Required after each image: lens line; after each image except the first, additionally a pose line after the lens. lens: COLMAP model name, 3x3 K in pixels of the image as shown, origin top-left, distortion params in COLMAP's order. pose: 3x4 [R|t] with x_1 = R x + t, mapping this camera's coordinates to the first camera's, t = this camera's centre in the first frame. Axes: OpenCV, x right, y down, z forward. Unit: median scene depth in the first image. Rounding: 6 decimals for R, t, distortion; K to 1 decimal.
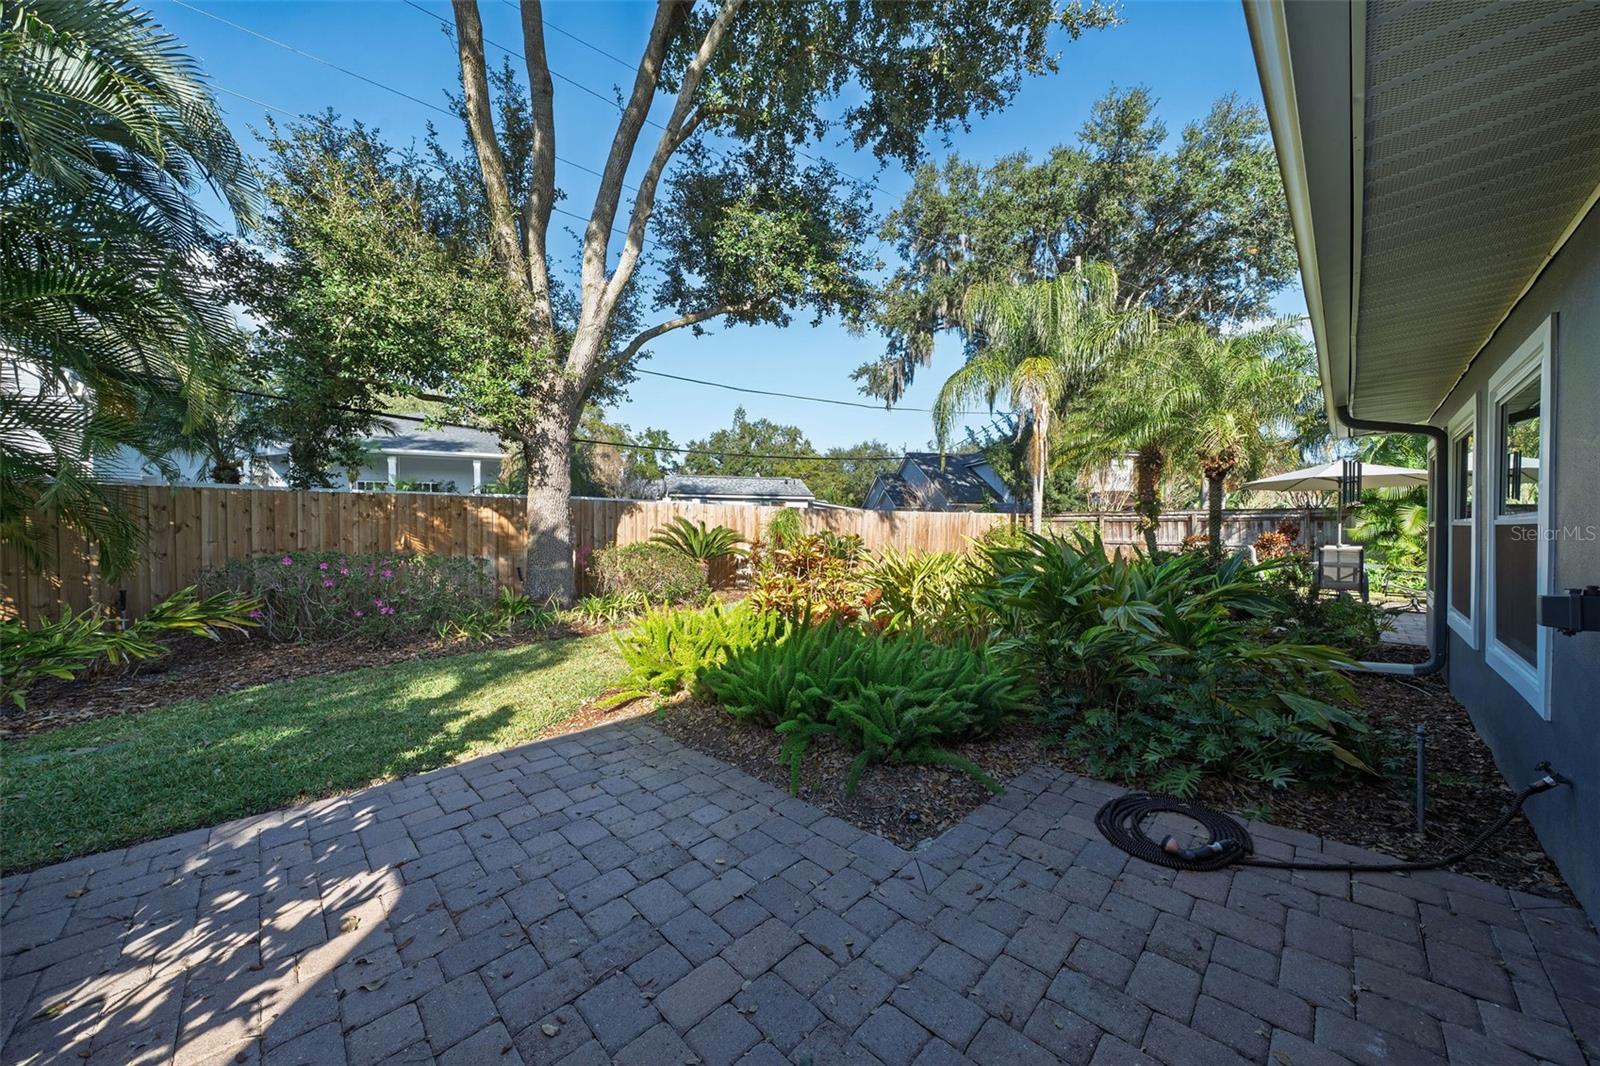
lens RADIAL K [[560.0, 0, 797.3], [0, 560.0, 531.3], [0, 0, 1]] dist [0.000189, 0.000289]
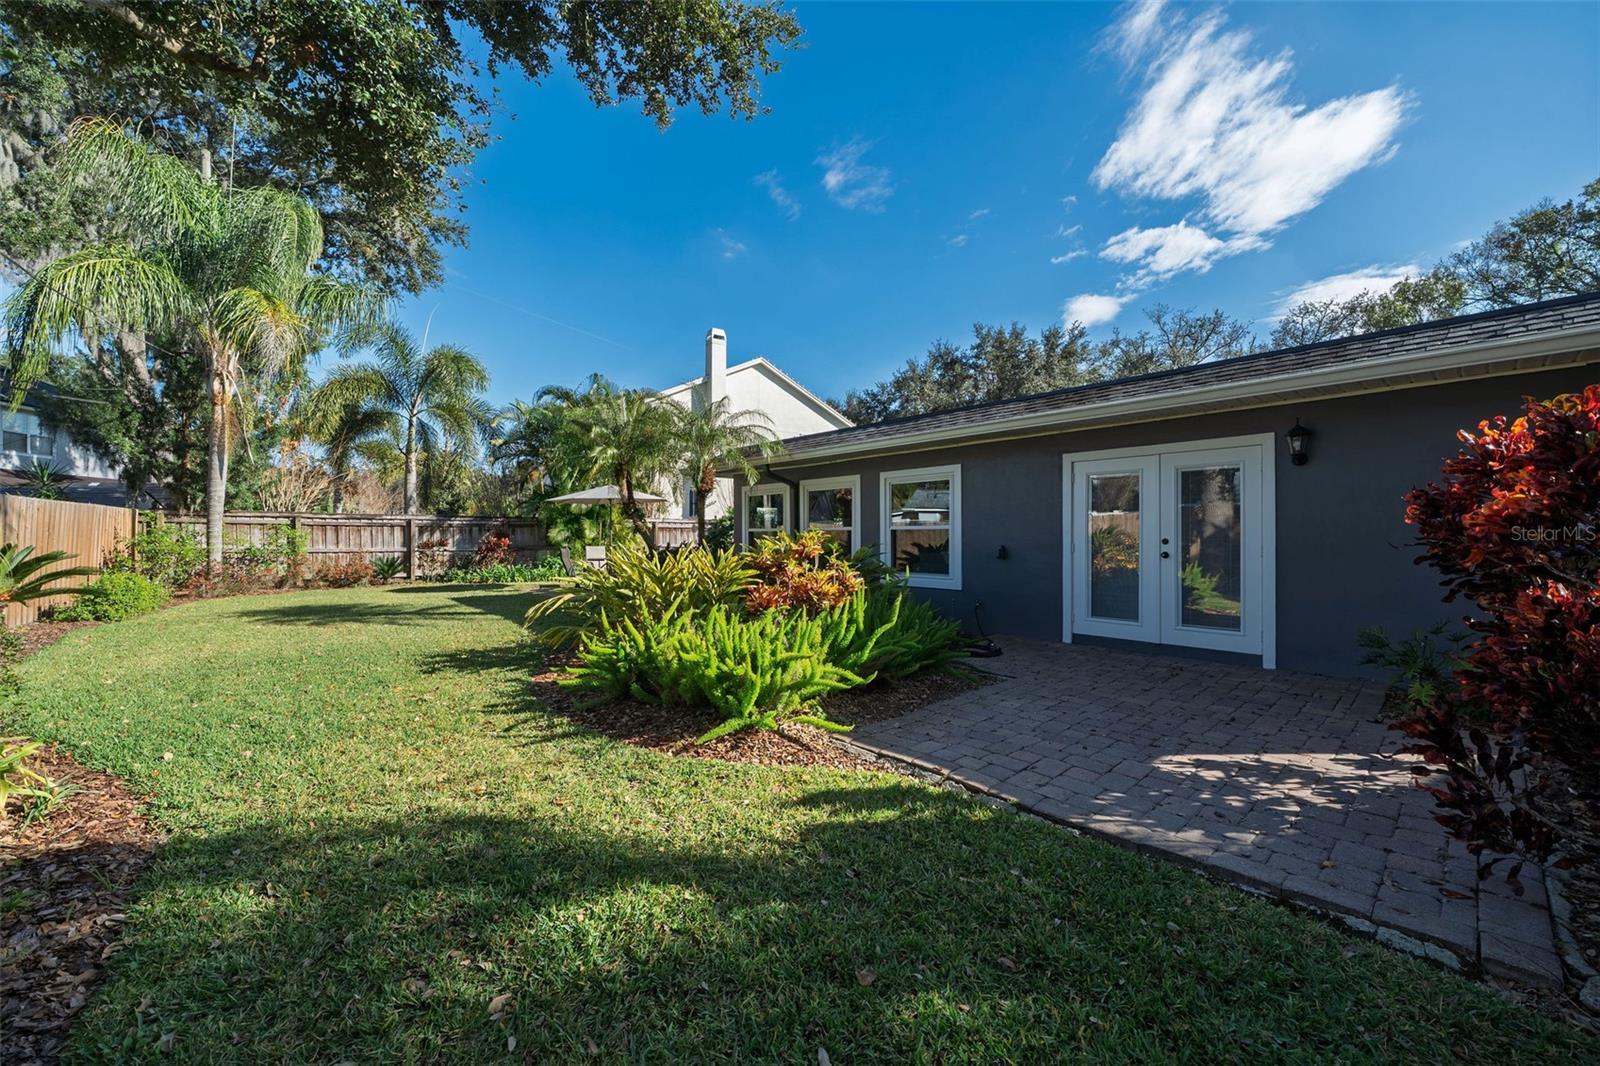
lens RADIAL K [[650.7, 0, 810.4], [0, 650.7, 535.6], [0, 0, 1]] dist [0.000313, -0.000114]
pose [[-0.005401, 0.001086, 0.999985, -2.546532], [0.010013, 0.999949, -0.001031, 0.037005], [-0.999935, 0.010007, -0.005411, 2.009590]]
